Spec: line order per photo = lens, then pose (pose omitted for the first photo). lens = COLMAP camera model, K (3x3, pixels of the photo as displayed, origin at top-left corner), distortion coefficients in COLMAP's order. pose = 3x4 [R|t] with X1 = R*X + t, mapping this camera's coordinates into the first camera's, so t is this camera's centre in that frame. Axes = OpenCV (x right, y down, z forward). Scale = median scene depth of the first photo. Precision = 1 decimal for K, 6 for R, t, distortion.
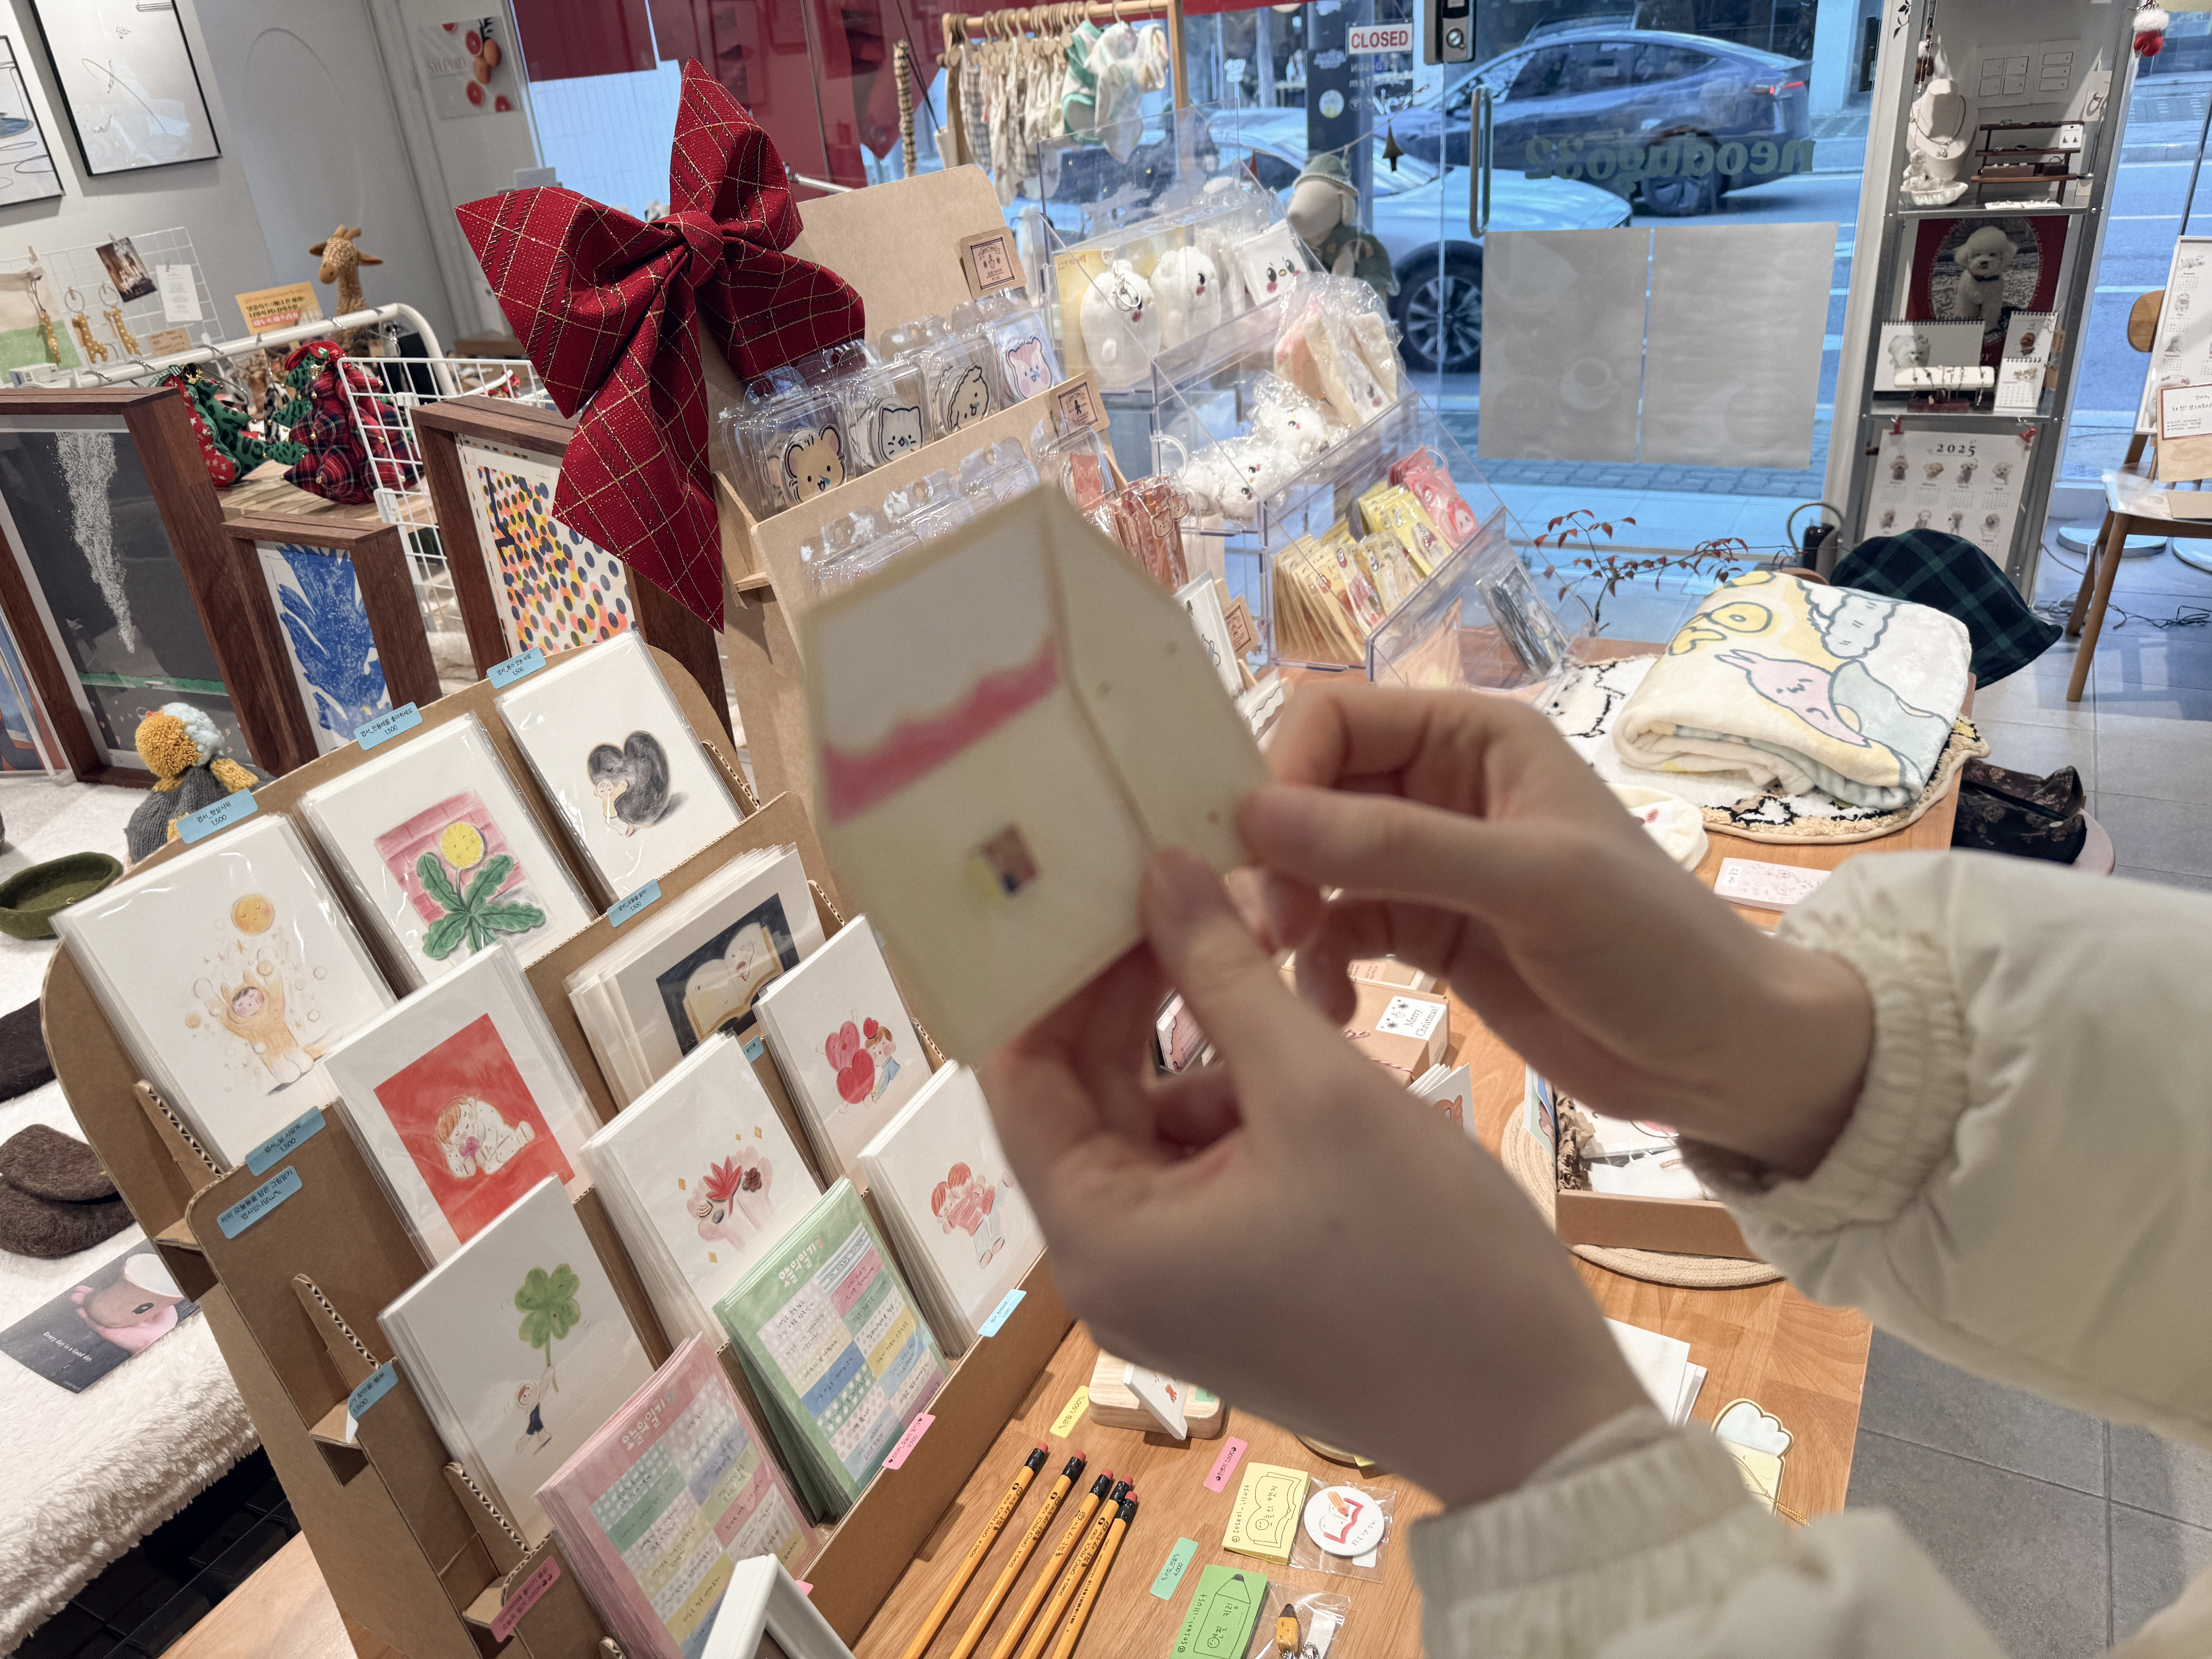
lens RADIAL K [[1609.9, 0, 1106.0], [0, 1609.9, 829.5], [0, 0, 1]] dist [-0.014028, -0.009947]
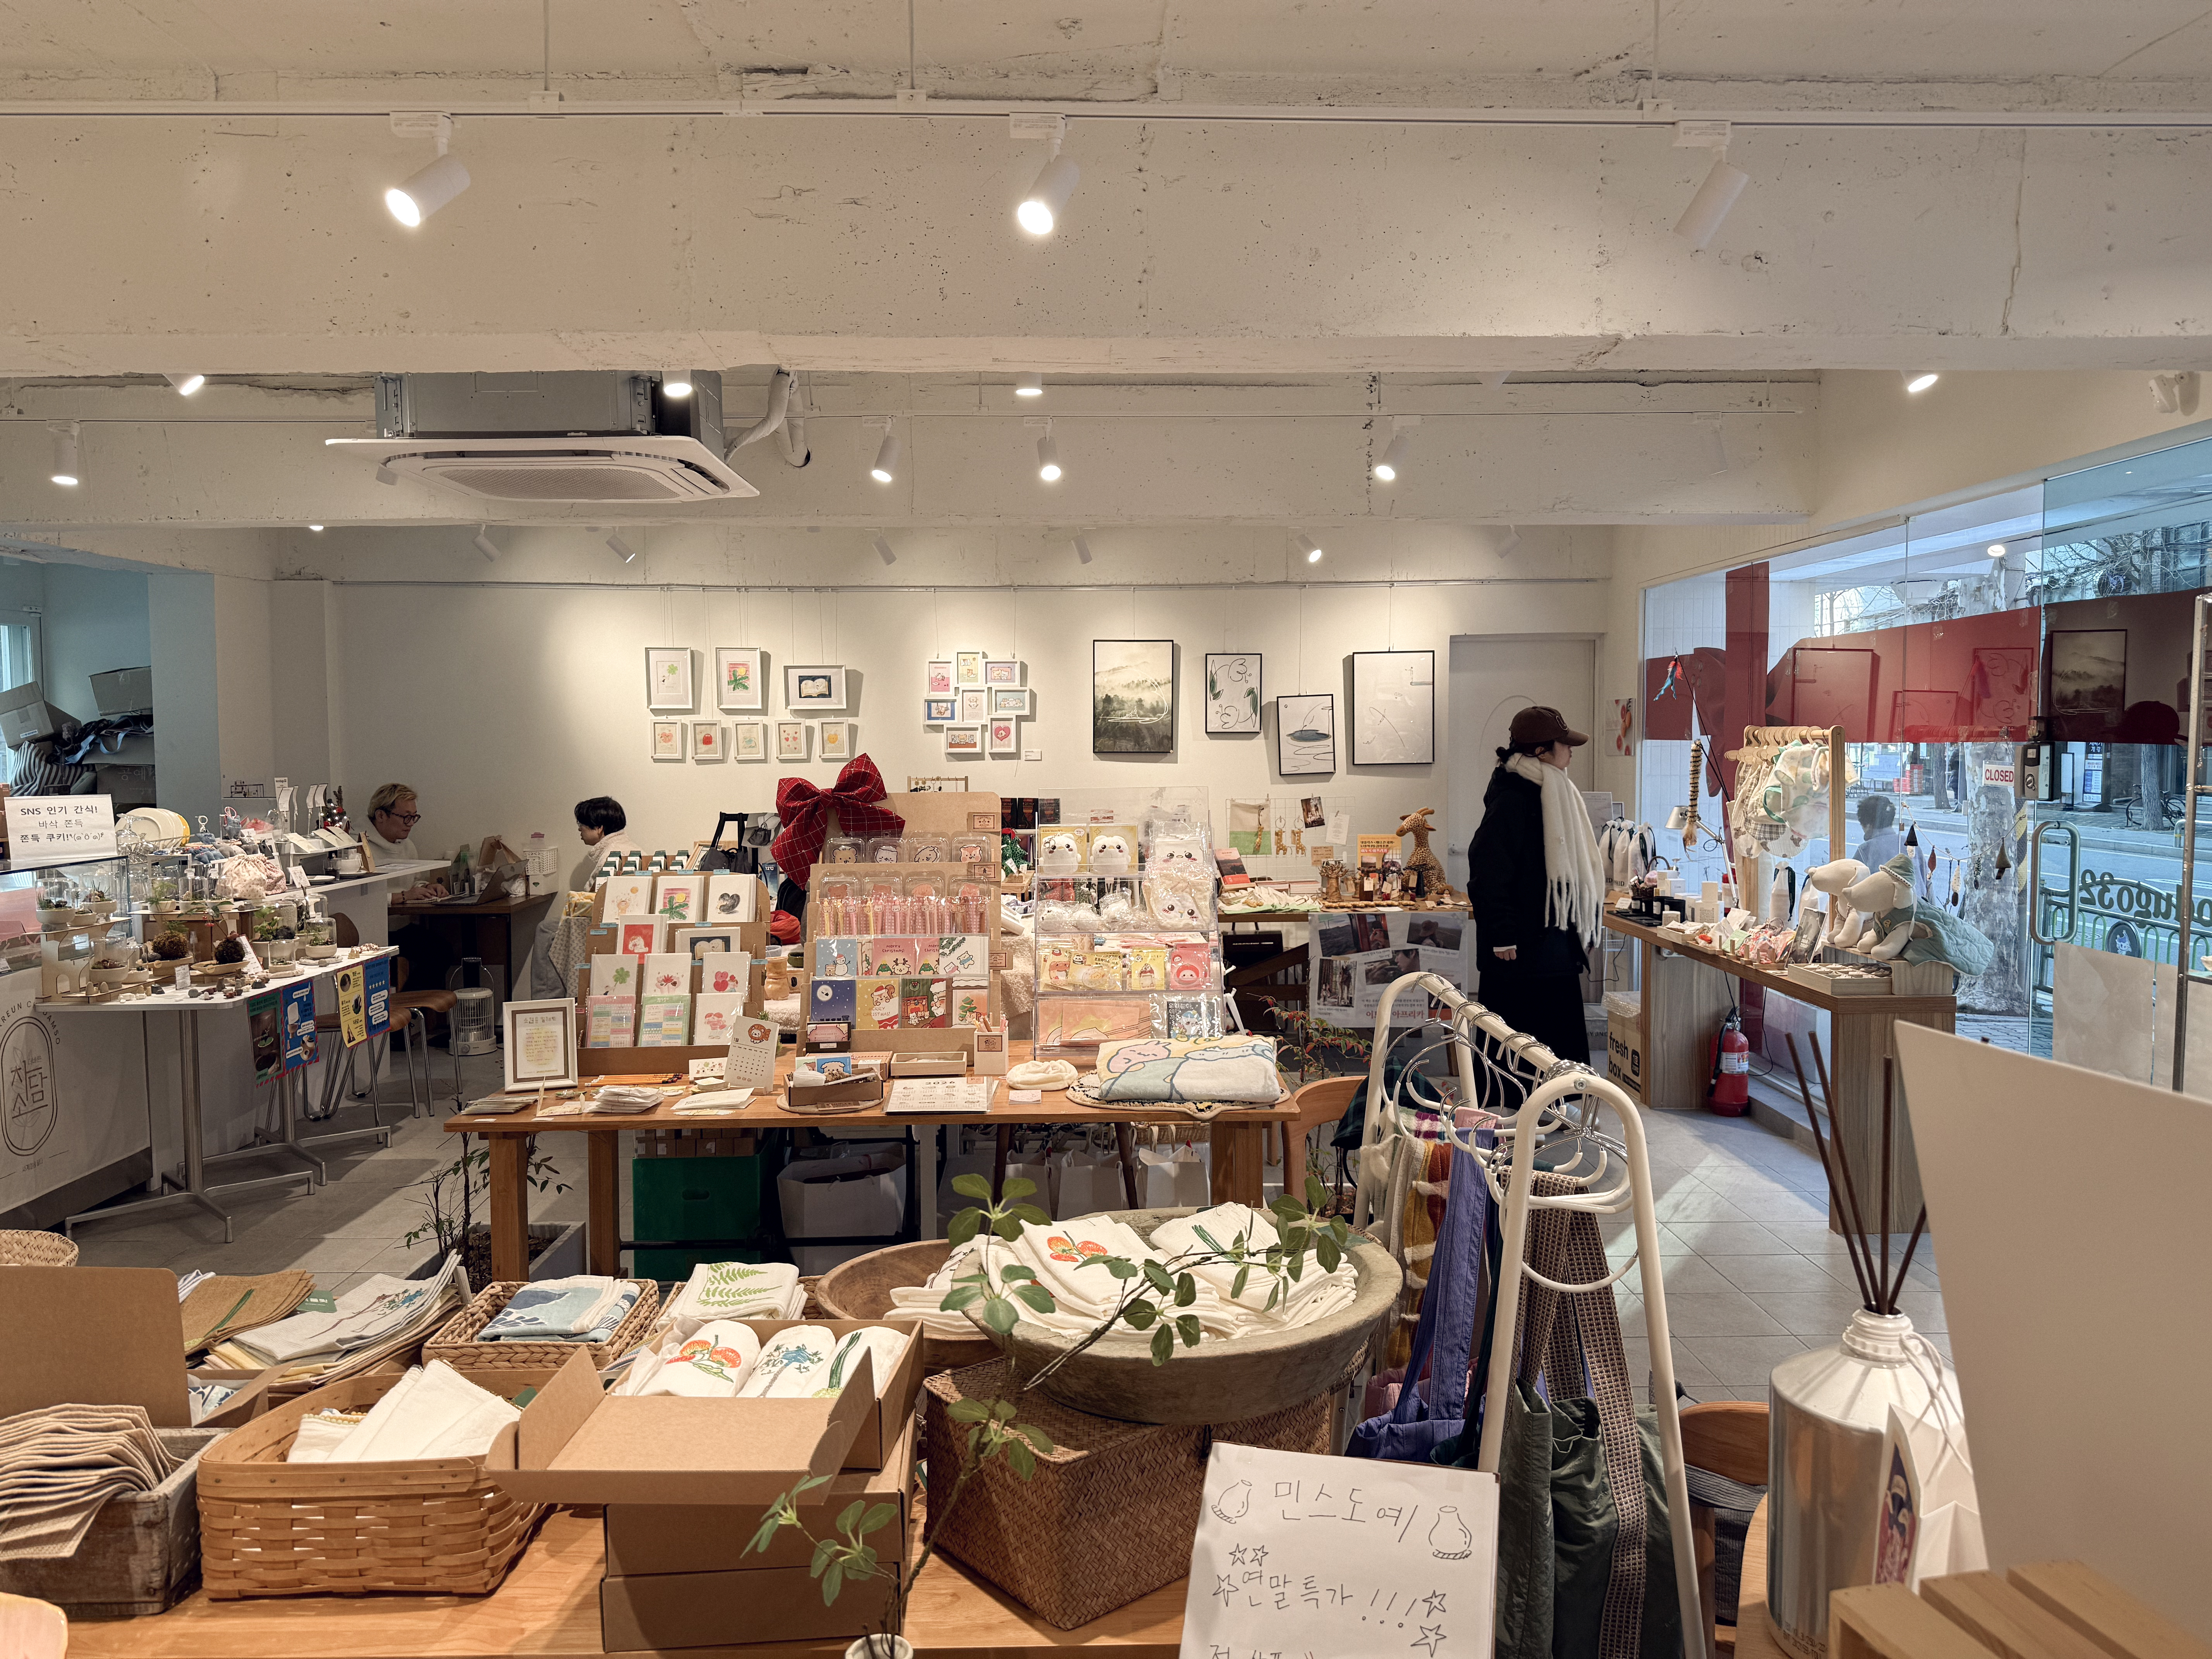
lens RADIAL K [[1571.6, 0, 1106.0], [0, 1571.6, 829.5], [0, 0, 1]] dist [0.011000, -0.004599]
pose [[0.473087, 0.130394, -0.871313, 0.918353], [-0.422295, 0.901532, -0.094373, -0.057446], [0.773211, 0.412598, 0.481568, -0.073081]]
